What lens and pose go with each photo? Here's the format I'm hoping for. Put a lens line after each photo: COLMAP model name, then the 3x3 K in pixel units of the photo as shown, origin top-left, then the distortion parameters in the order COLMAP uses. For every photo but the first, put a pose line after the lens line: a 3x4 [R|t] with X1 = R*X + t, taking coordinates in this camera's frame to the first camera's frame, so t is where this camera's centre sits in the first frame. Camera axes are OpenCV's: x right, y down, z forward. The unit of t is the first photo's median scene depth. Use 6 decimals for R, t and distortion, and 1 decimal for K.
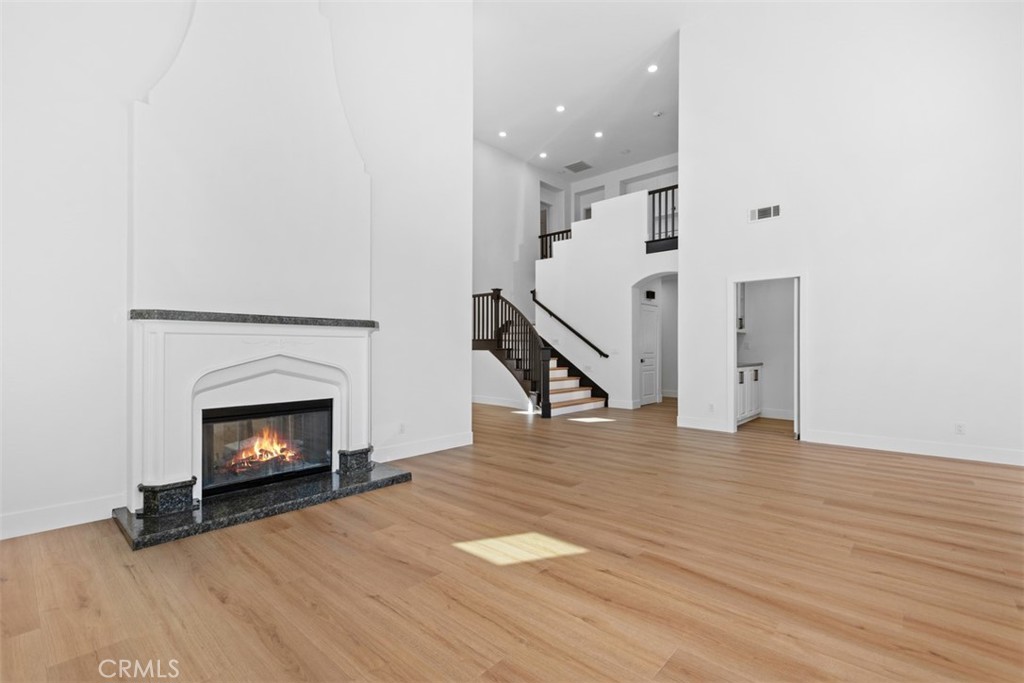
lens RADIAL K [[459.8, 0, 515.9], [0, 459.8, 346.2], [0, 0, 1]] dist [0.002493, -0.000602]
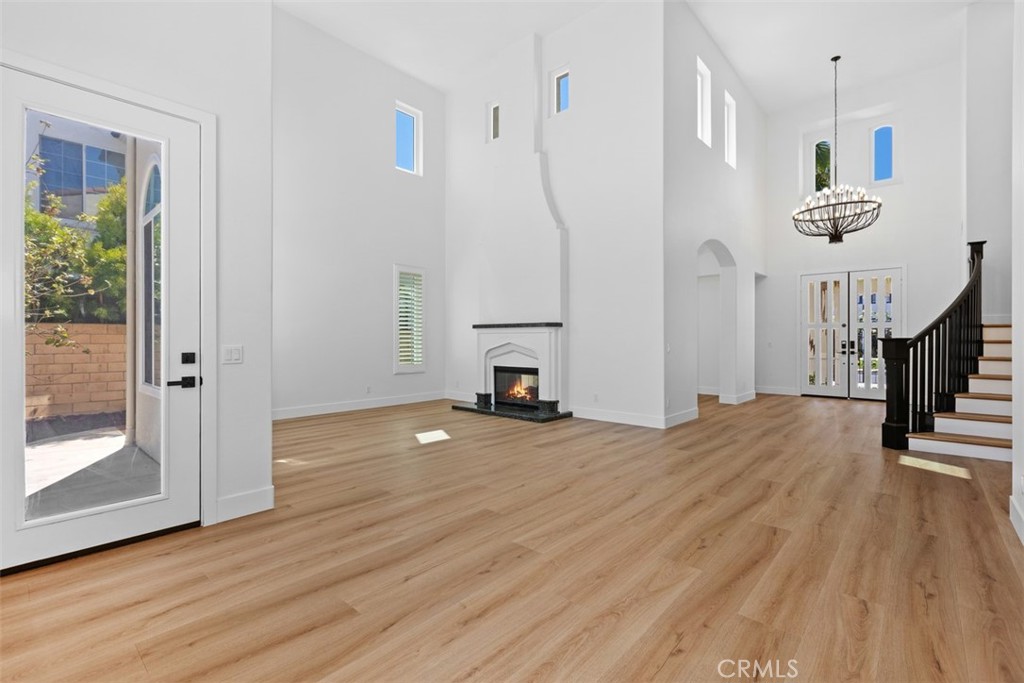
lens RADIAL K [[459.8, 0, 516.6], [0, 459.8, 339.8], [0, 0, 1]] dist [0.002493, -0.000602]
pose [[0.008012, 0.001416, -0.999967, 1.926810], [0.000999, 0.999998, 0.001424, 0.003893], [0.999967, -0.001010, 0.008011, 1.277585]]
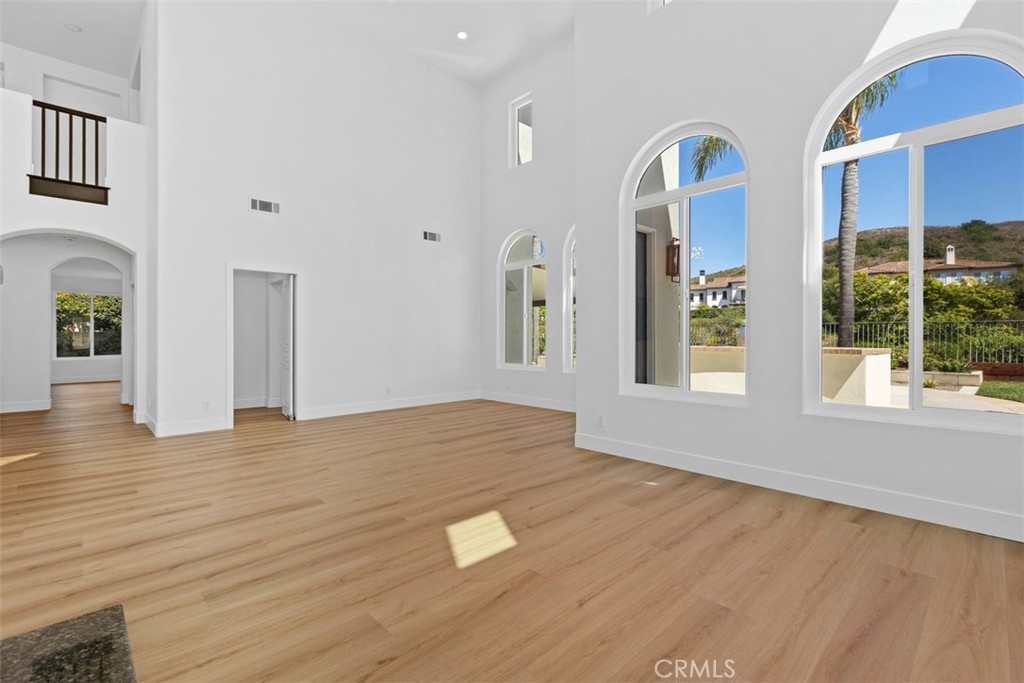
lens RADIAL K [[459.8, 0, 510.9], [0, 459.8, 340.7], [0, 0, 1]] dist [0.002493, -0.000602]
pose [[0.081295, -0.006889, 0.996666, -0.937888], [-0.002916, 0.999970, 0.007150, 0.001056], [-0.996686, -0.003487, 0.081272, 0.799272]]
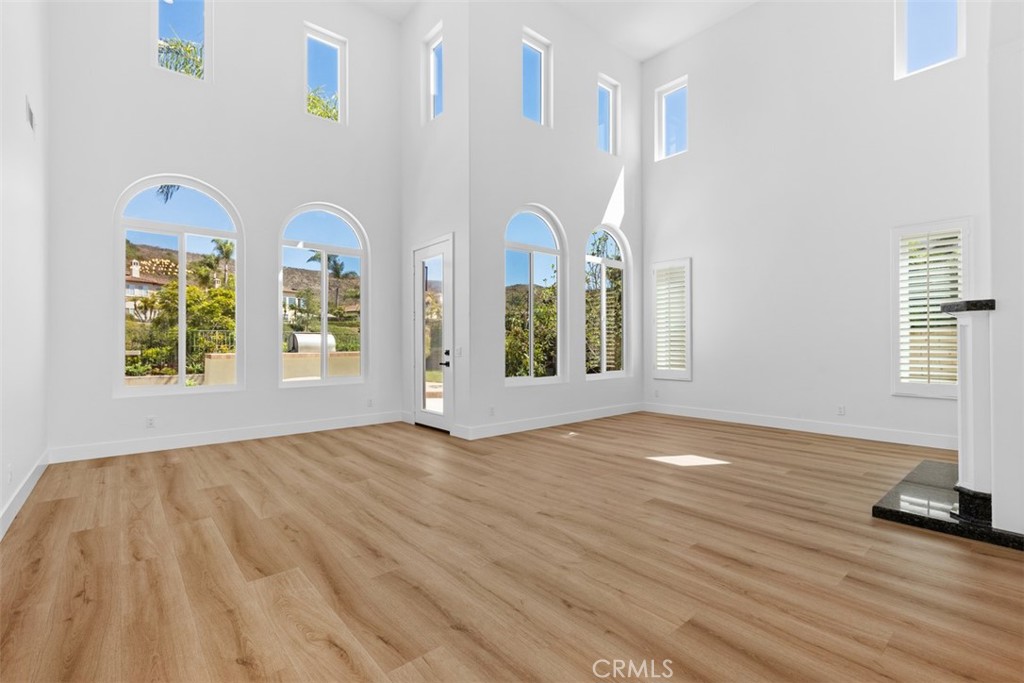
lens RADIAL K [[459.8, 0, 505.0], [0, 459.8, 344.4], [0, 0, 1]] dist [0.002493, -0.000602]
pose [[-0.989967, 0.002887, 0.141271, 0.380849], [0.002804, 0.999996, -0.000791, 0.008779], [-0.141273, -0.000387, -0.989971, 2.608630]]
